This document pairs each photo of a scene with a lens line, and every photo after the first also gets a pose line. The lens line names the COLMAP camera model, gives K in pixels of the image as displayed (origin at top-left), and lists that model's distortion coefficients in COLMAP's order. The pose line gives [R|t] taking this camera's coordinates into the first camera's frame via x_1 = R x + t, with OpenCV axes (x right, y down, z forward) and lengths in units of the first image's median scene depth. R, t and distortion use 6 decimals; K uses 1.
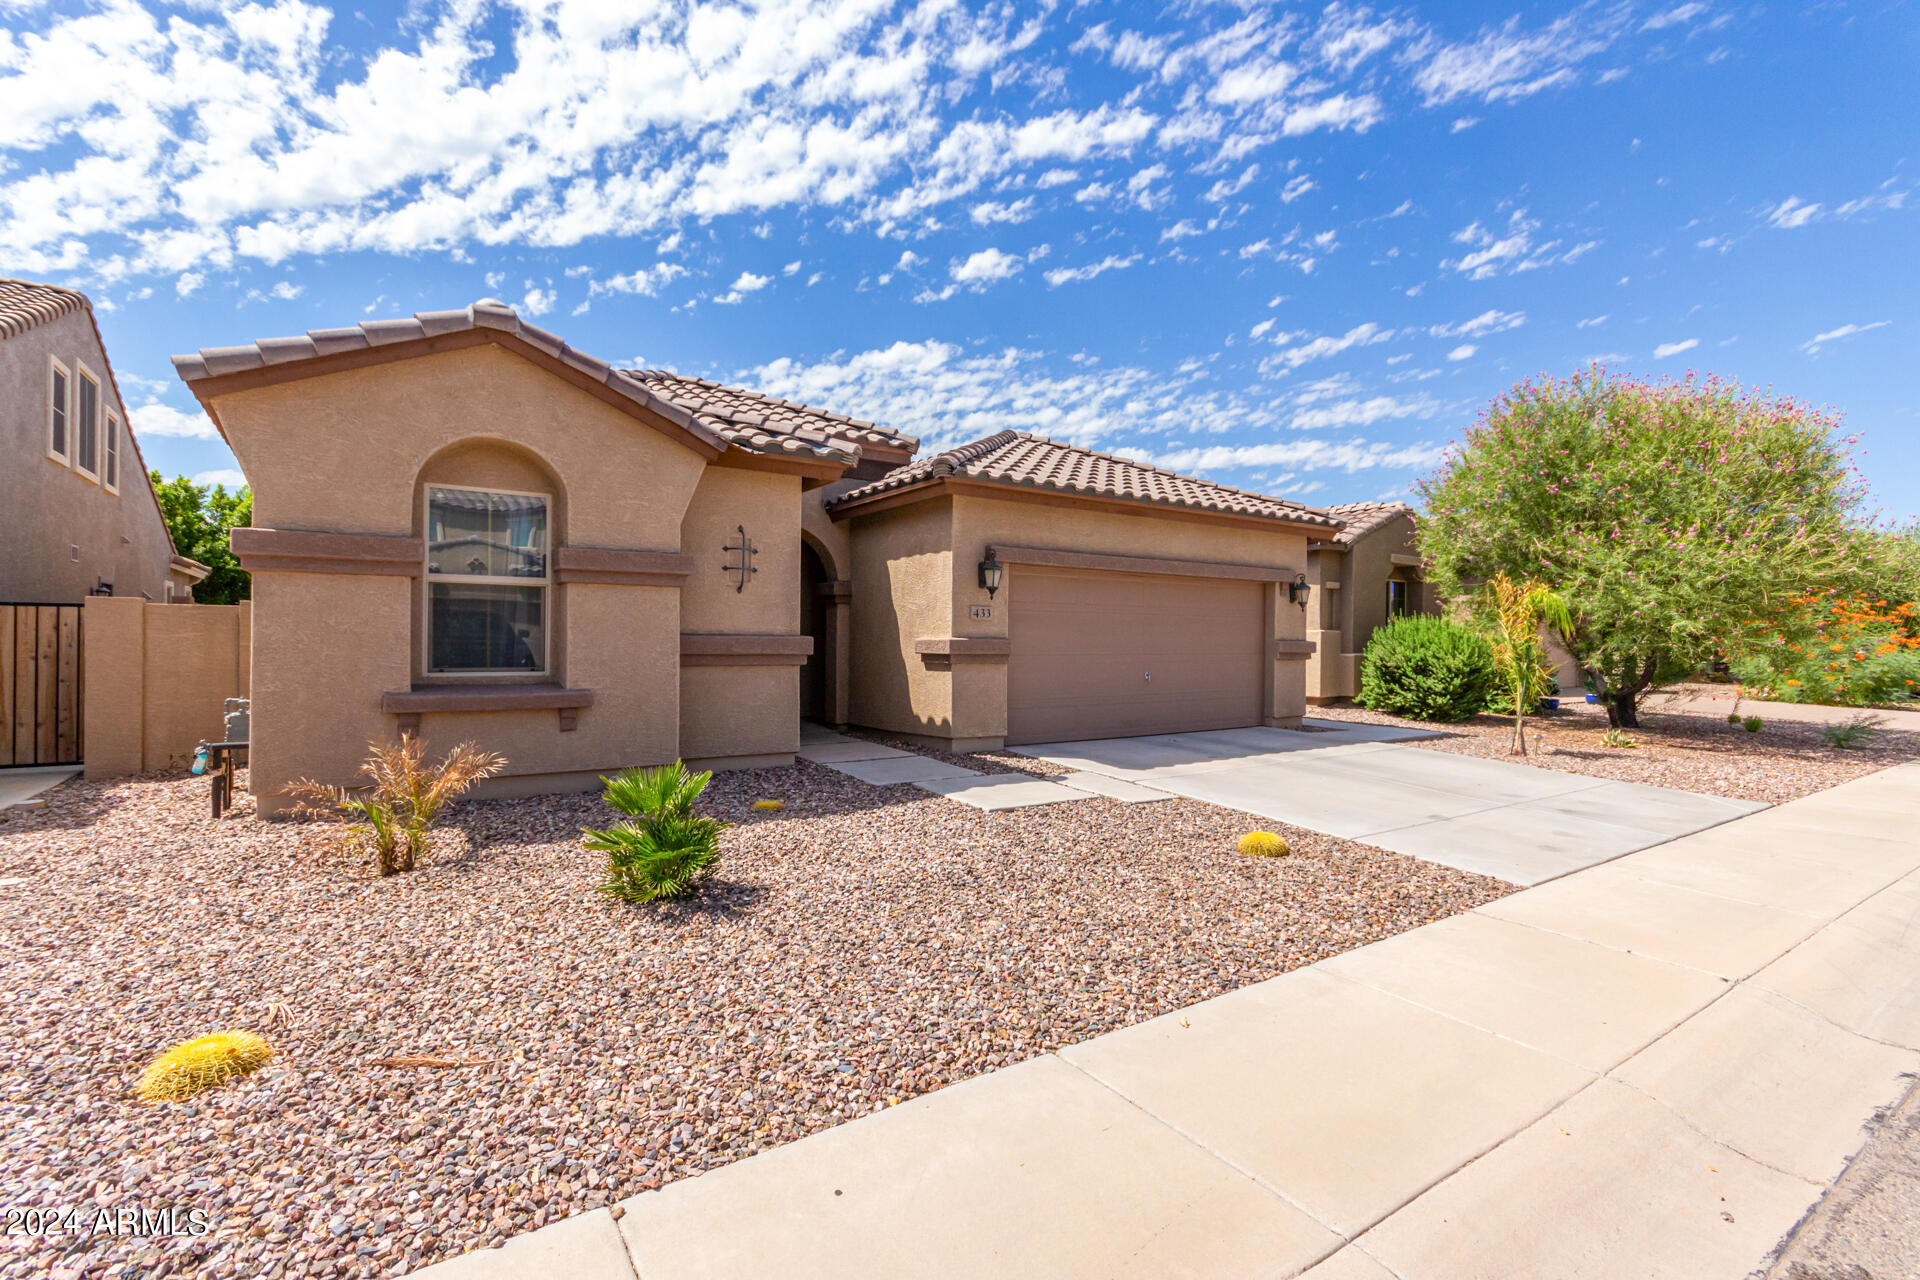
lens RADIAL K [[876.9, 0, 960.0], [0, 876.9, 640.0], [0, 0, 1]] dist [0.000646, -0.000003]
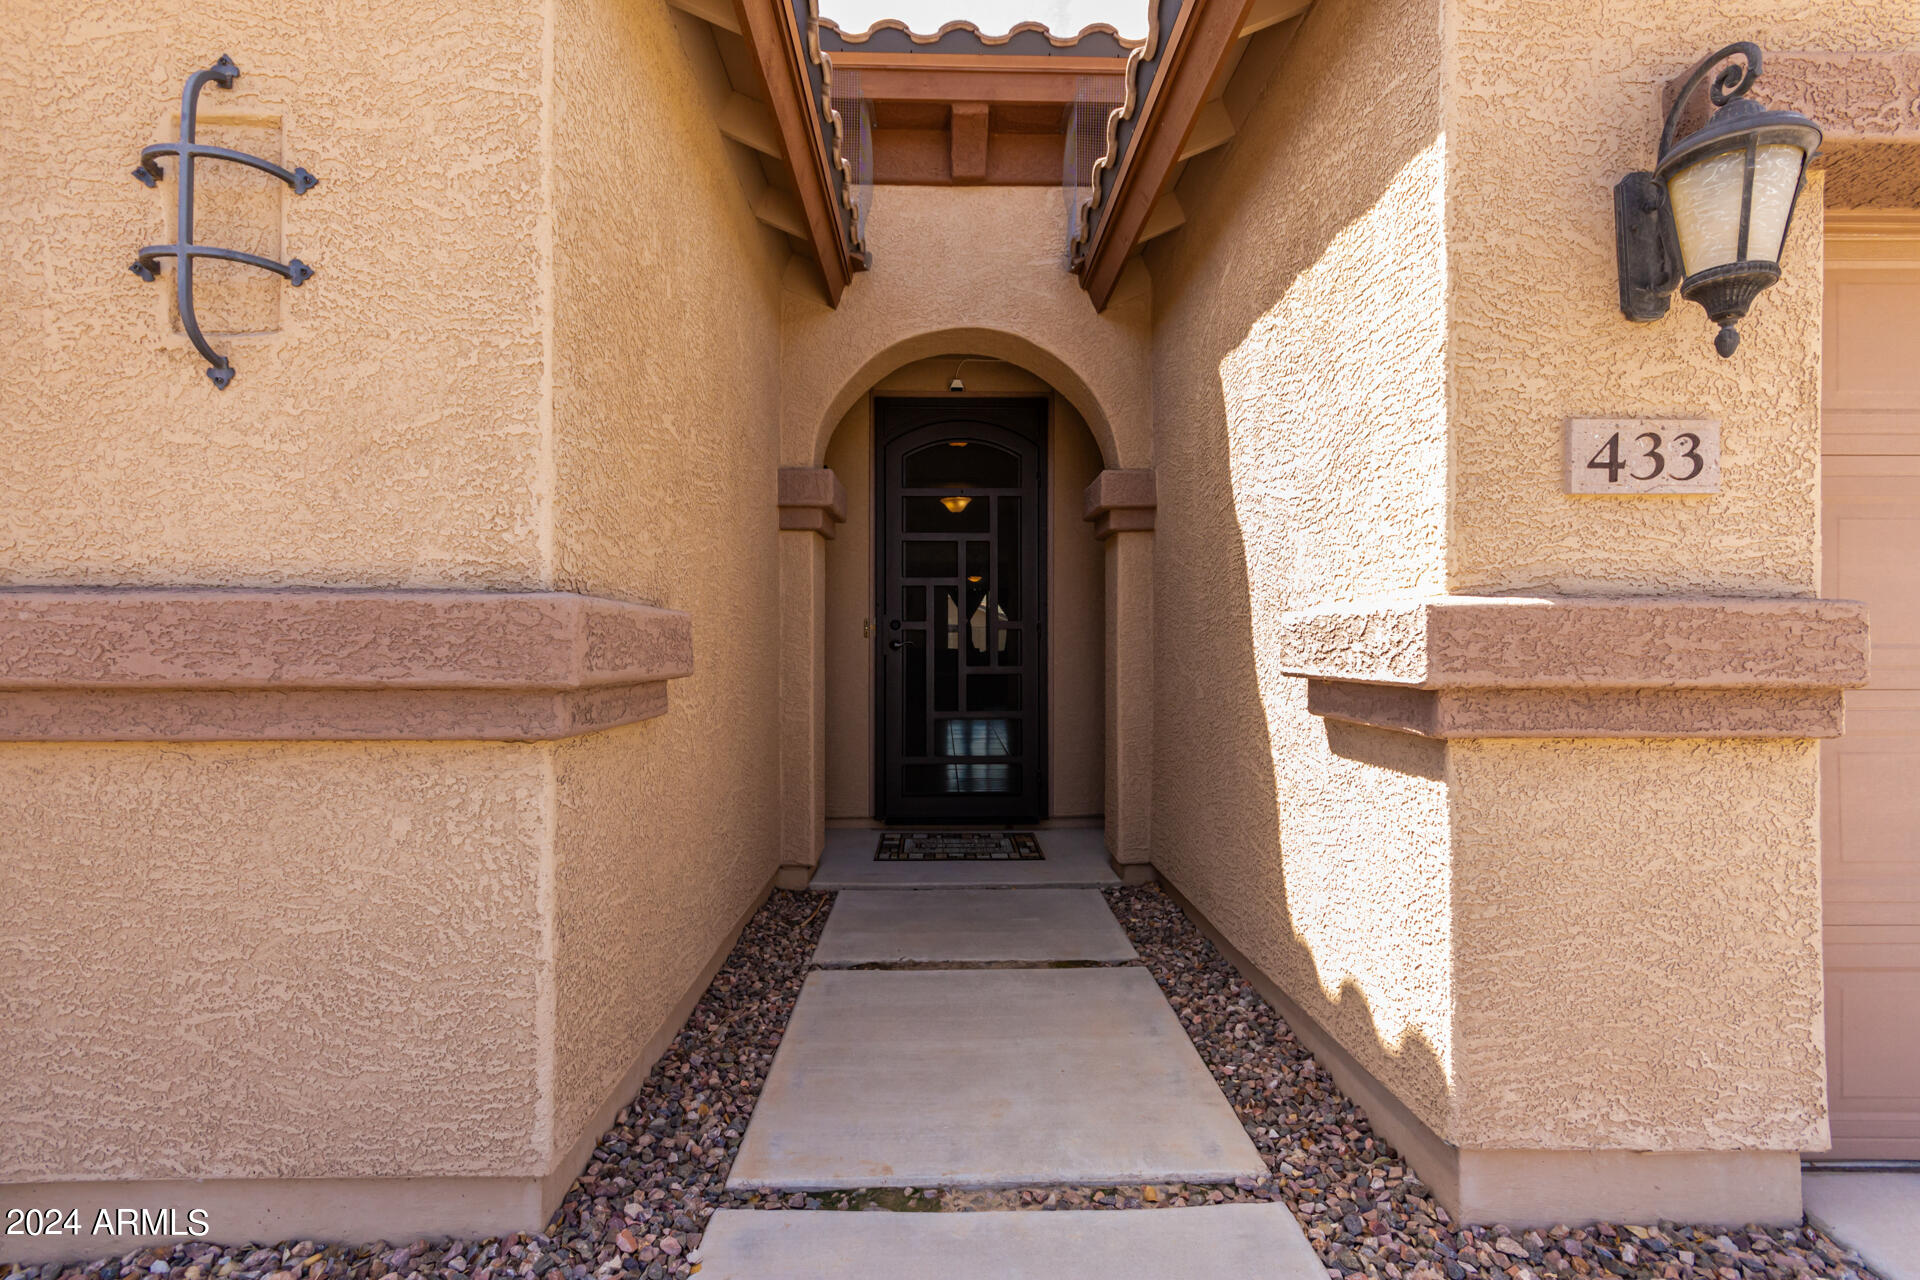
lens RADIAL K [[876.9, 0, 960.0], [0, 876.9, 640.0], [0, 0, 1]] dist [0.000646, -0.000003]
pose [[0.838121, -0.010144, -0.545390, 0.005182], [0.005763, 0.999936, -0.009742, 0.007521], [0.545454, 0.005022, 0.838126, 0.774199]]
